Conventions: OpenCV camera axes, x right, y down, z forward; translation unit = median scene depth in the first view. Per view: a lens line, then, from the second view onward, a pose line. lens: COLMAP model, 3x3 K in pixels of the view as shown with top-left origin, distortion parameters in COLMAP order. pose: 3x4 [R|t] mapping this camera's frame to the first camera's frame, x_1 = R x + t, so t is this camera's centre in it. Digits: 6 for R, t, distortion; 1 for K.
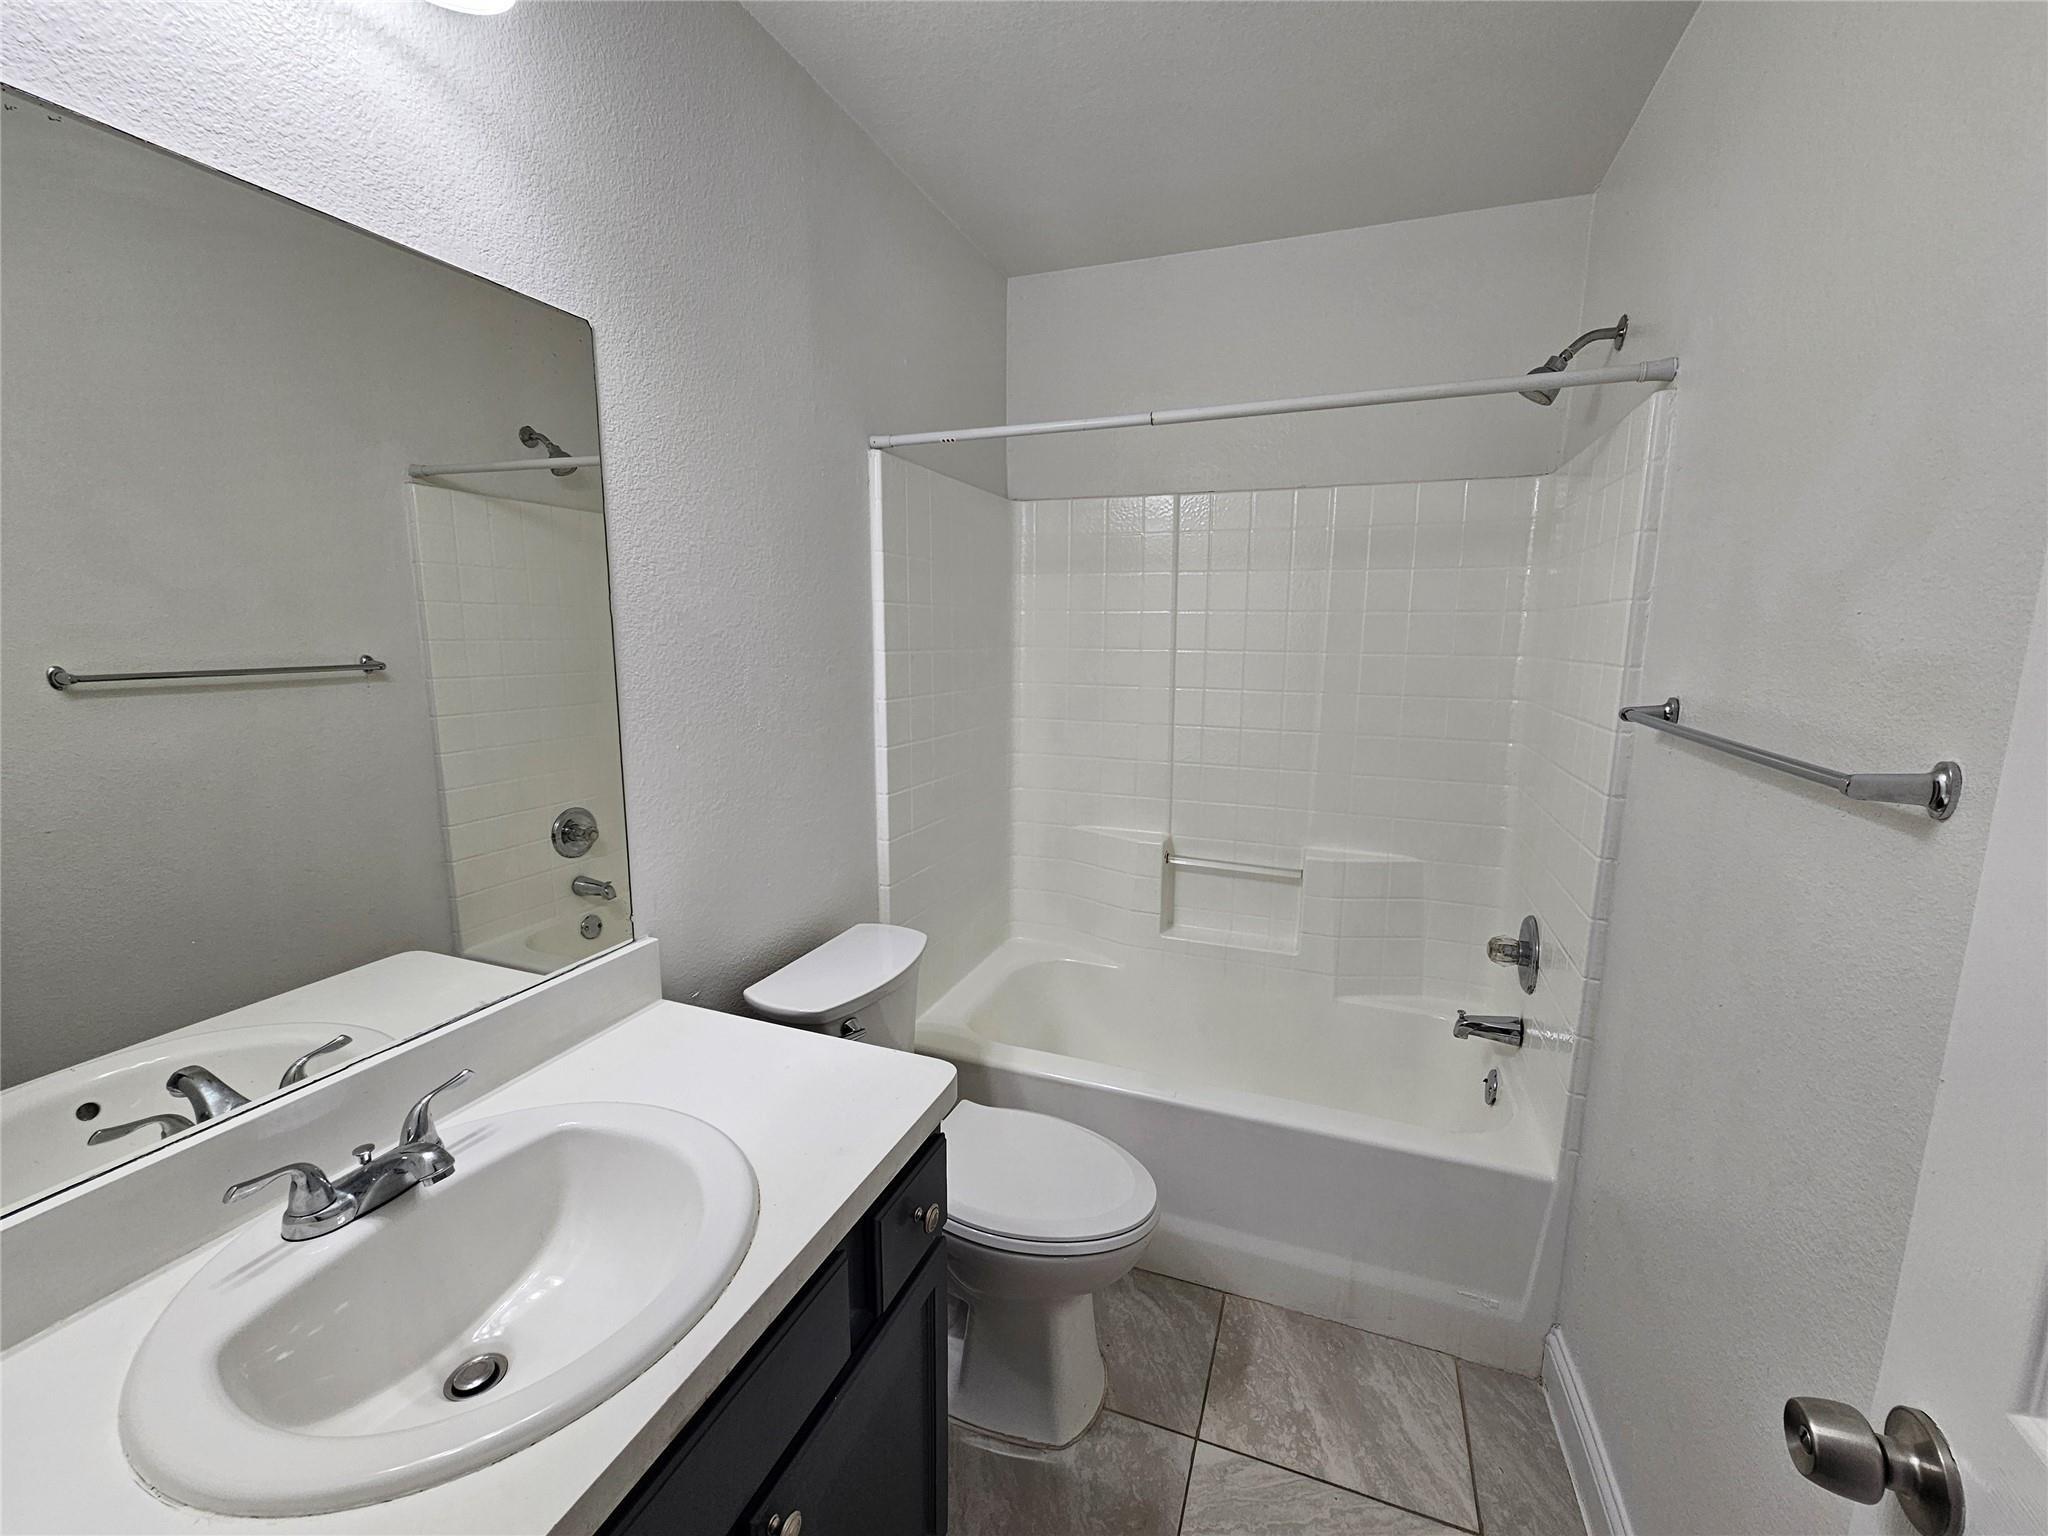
lens RADIAL K [[834.4, 0, 1034.0], [0, 834.4, 763.8], [0, 0, 1]] dist [-0.002000, 0.000685]
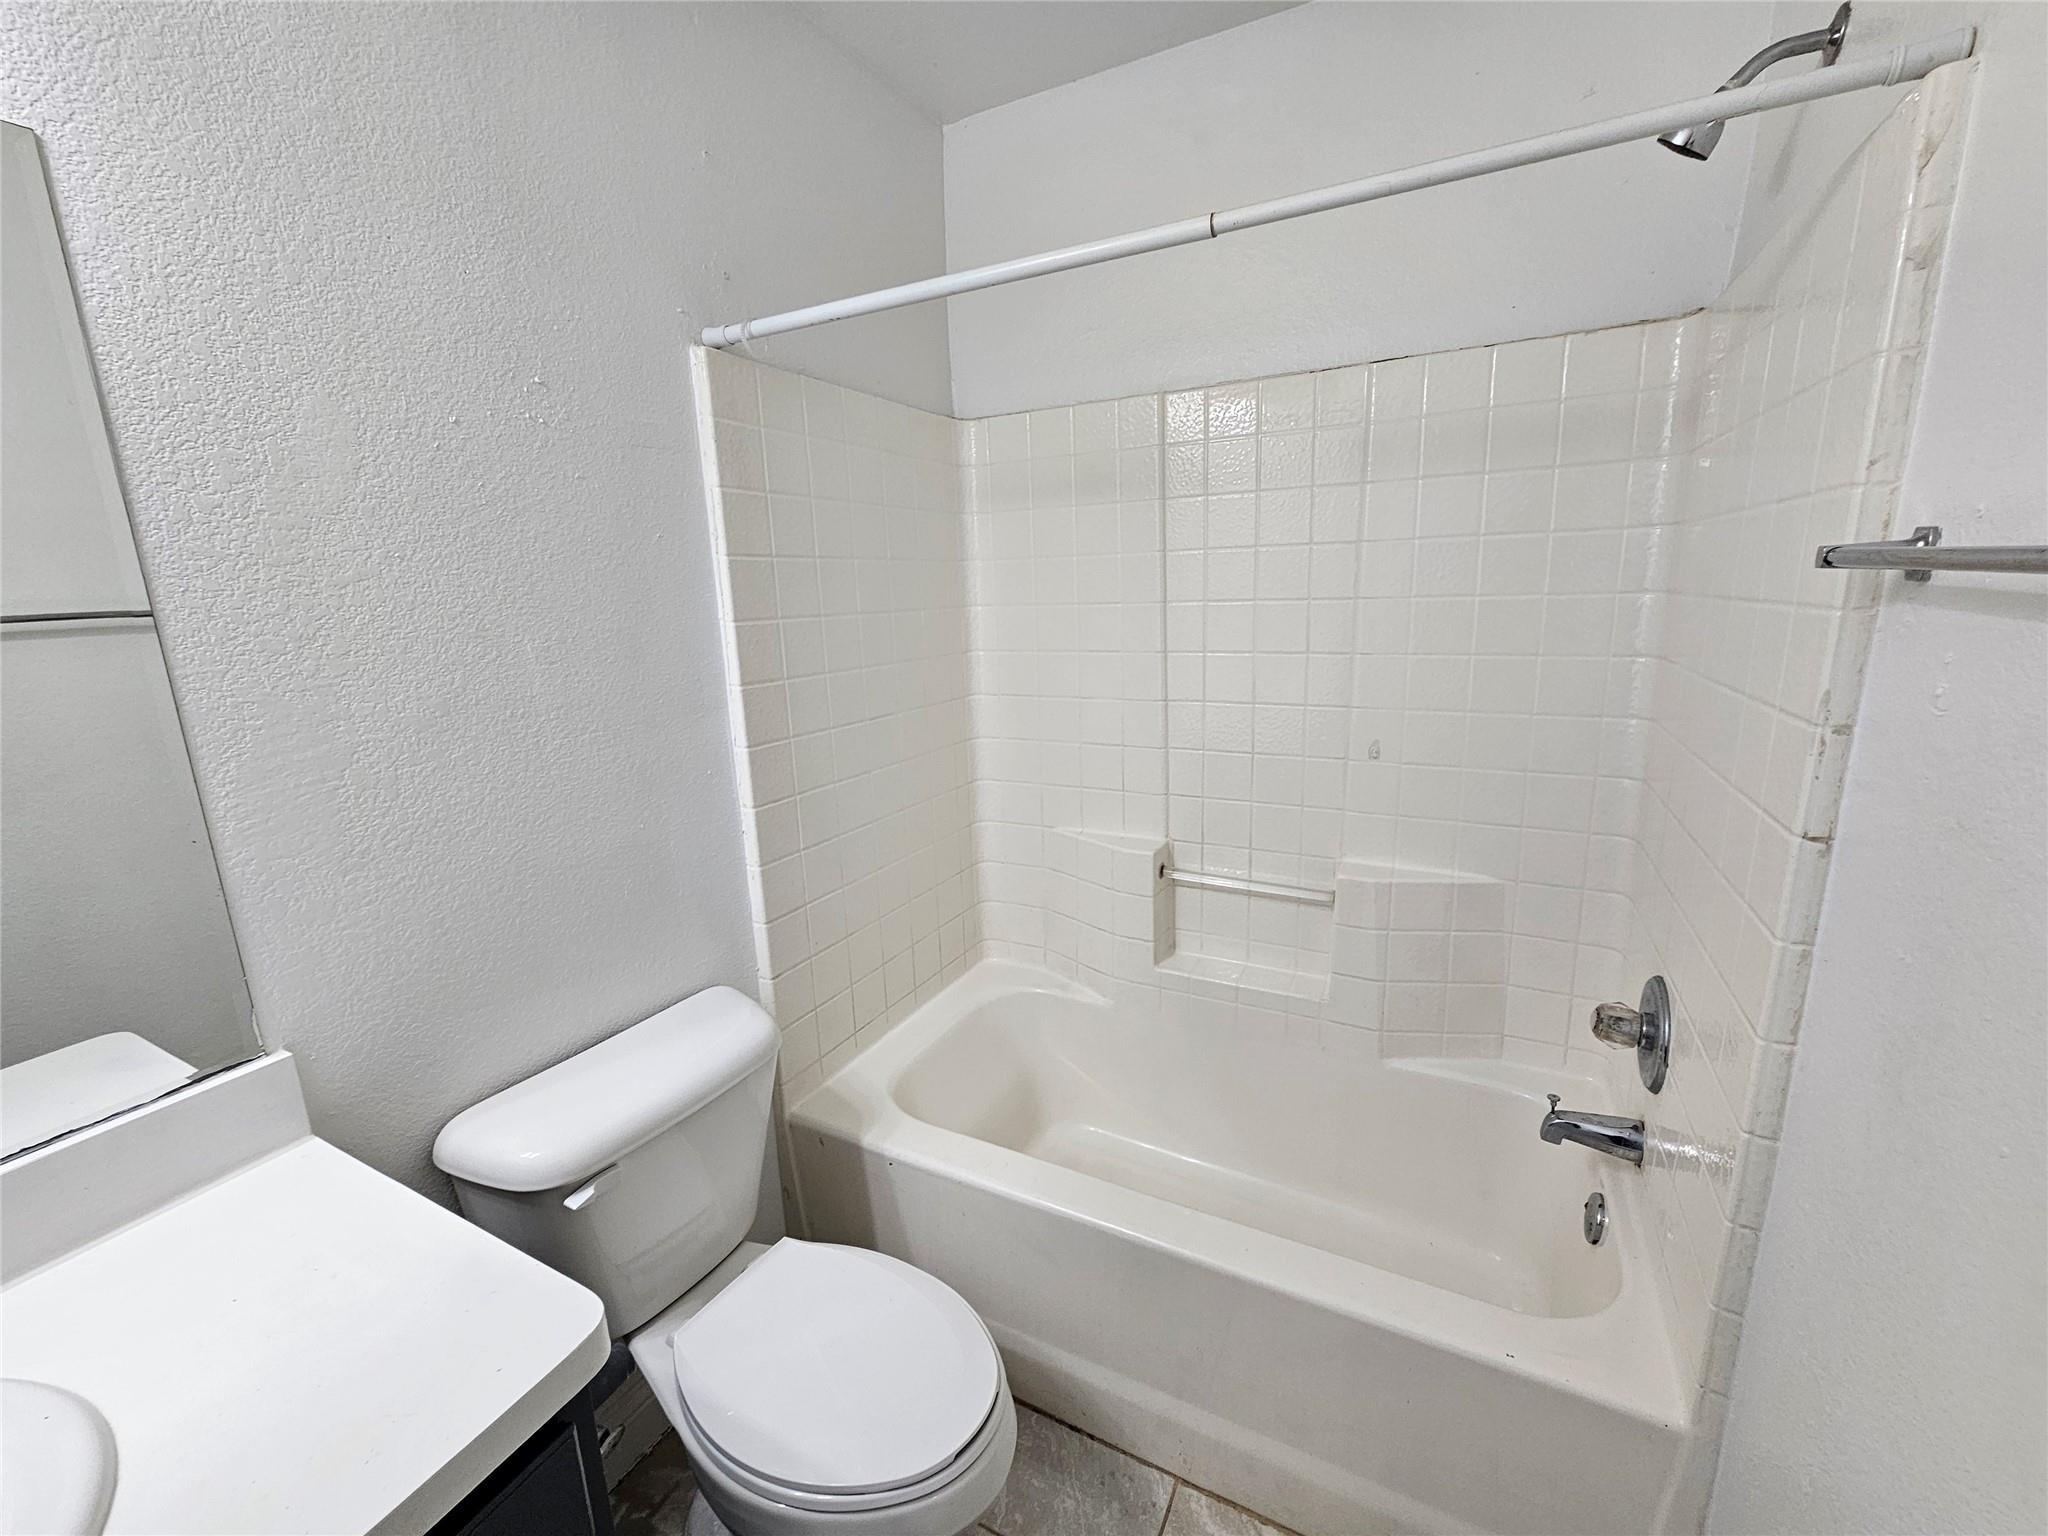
lens RADIAL K [[834.4, 0, 1034.0], [0, 834.4, 763.8], [0, 0, 1]] dist [-0.002000, 0.000685]
pose [[0.992294, -0.015321, -0.122957, 0.173123], [0.021612, 0.998516, 0.049993, -0.036660], [0.122008, -0.052265, 0.991152, 0.267681]]
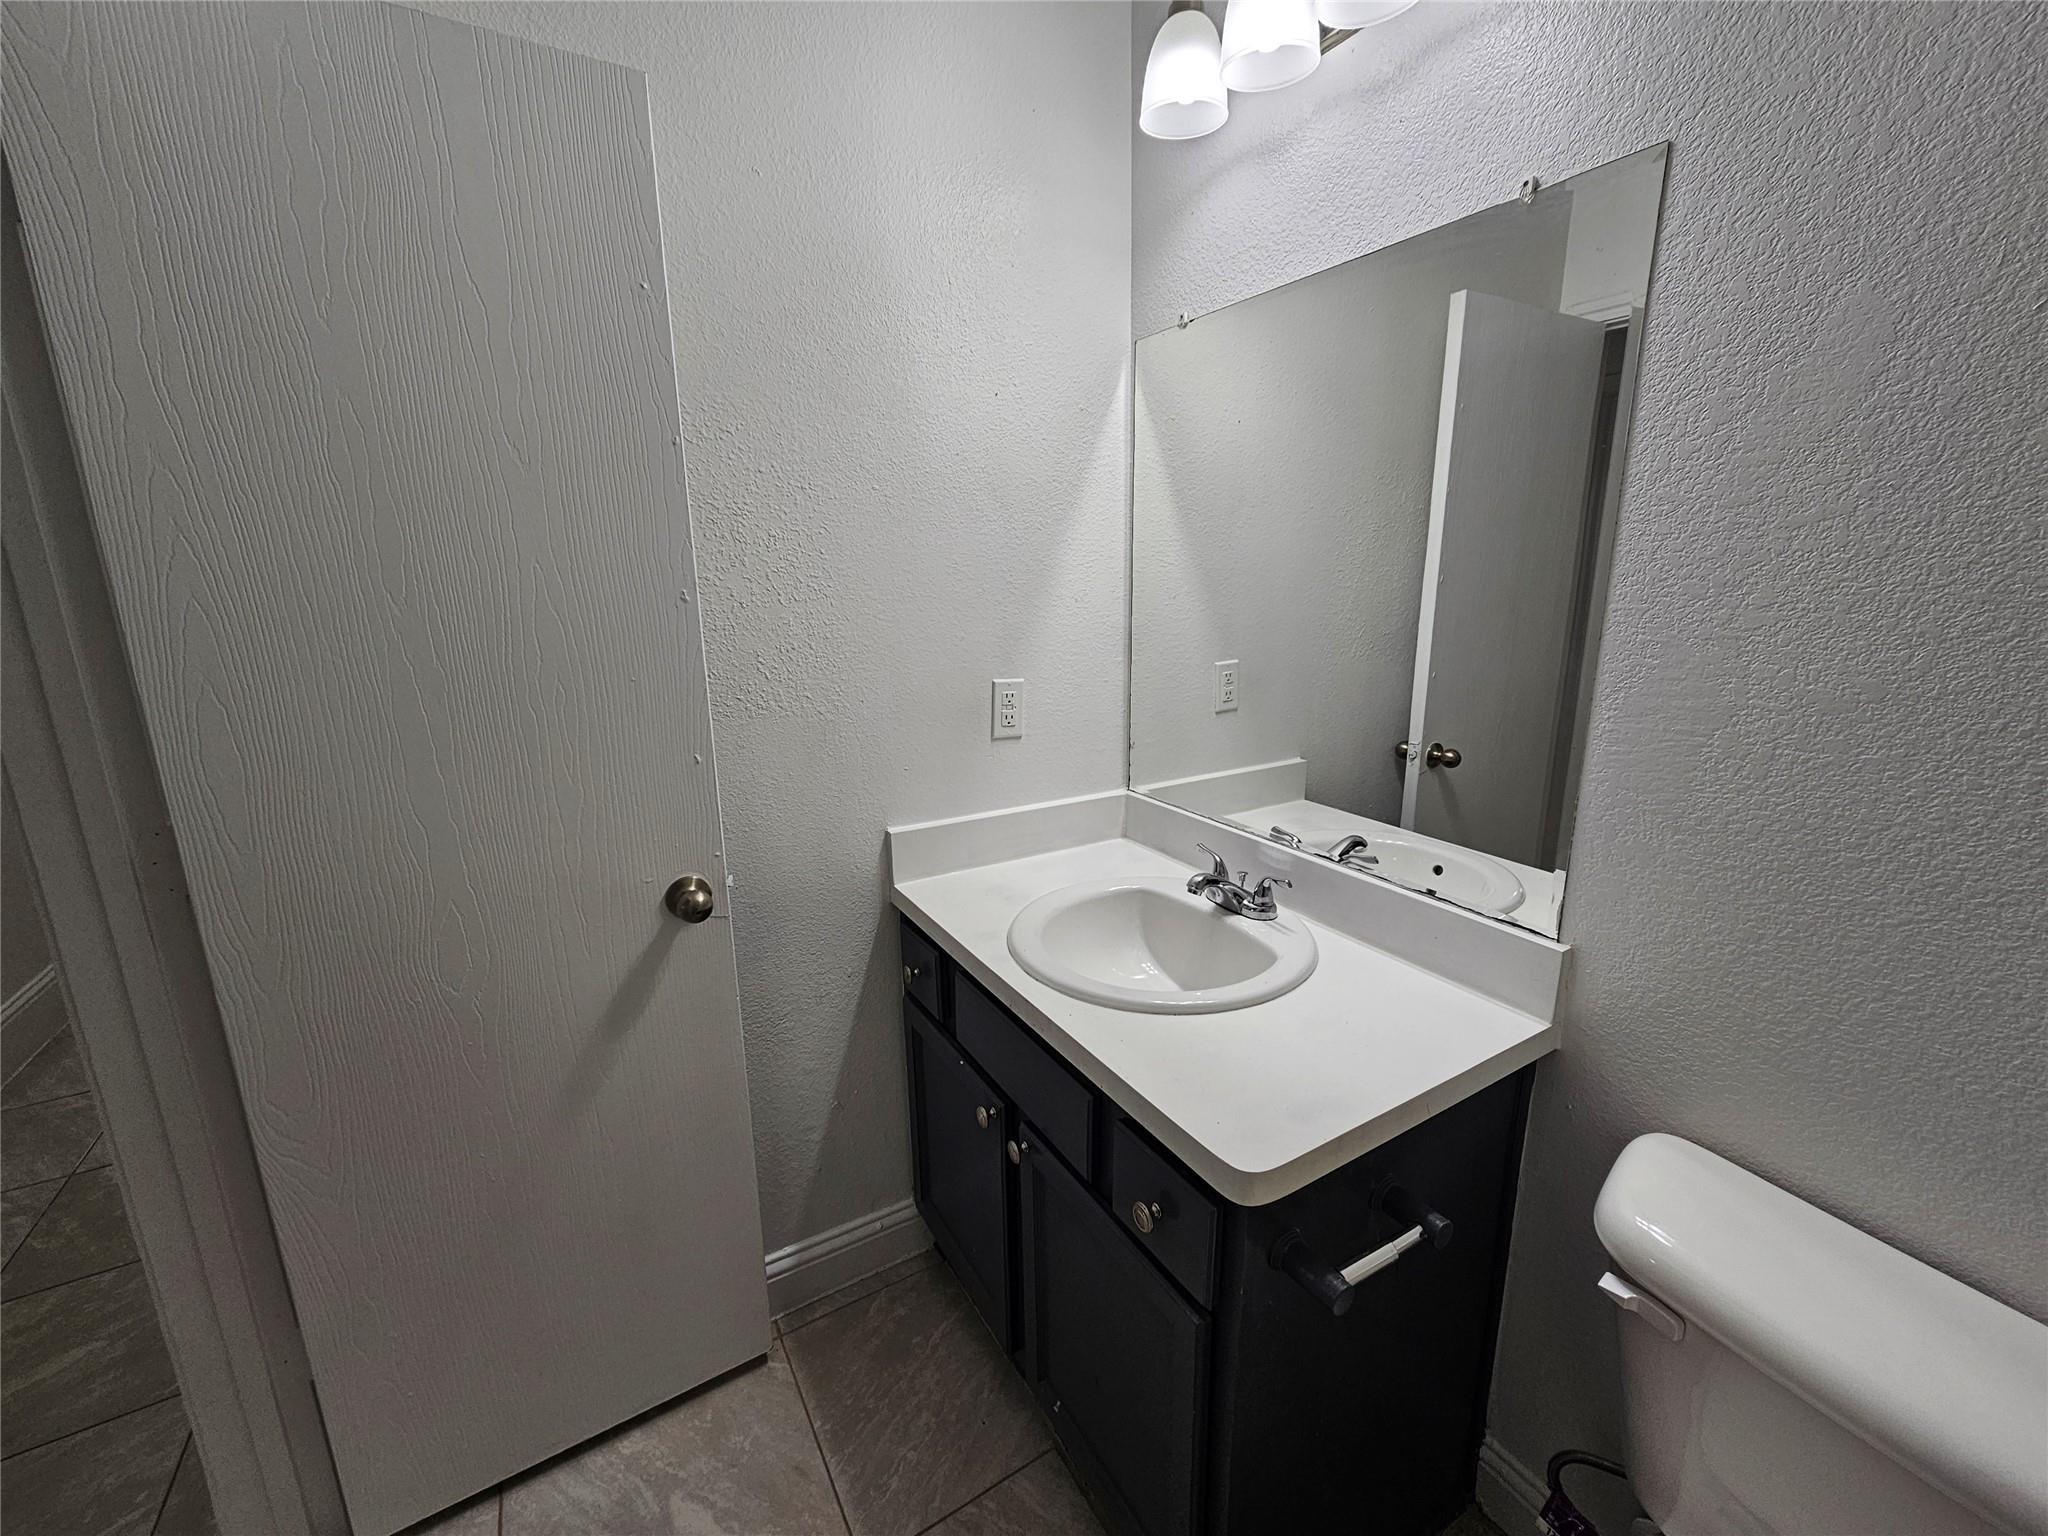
lens RADIAL K [[834.4, 0, 1034.0], [0, 834.4, 763.8], [0, 0, 1]] dist [-0.002000, 0.000685]
pose [[-0.619155, 0.174029, -0.765742, 0.297202], [-0.128062, 0.939702, 0.317112, -0.099068], [0.774756, 0.294404, -0.559535, 0.694815]]
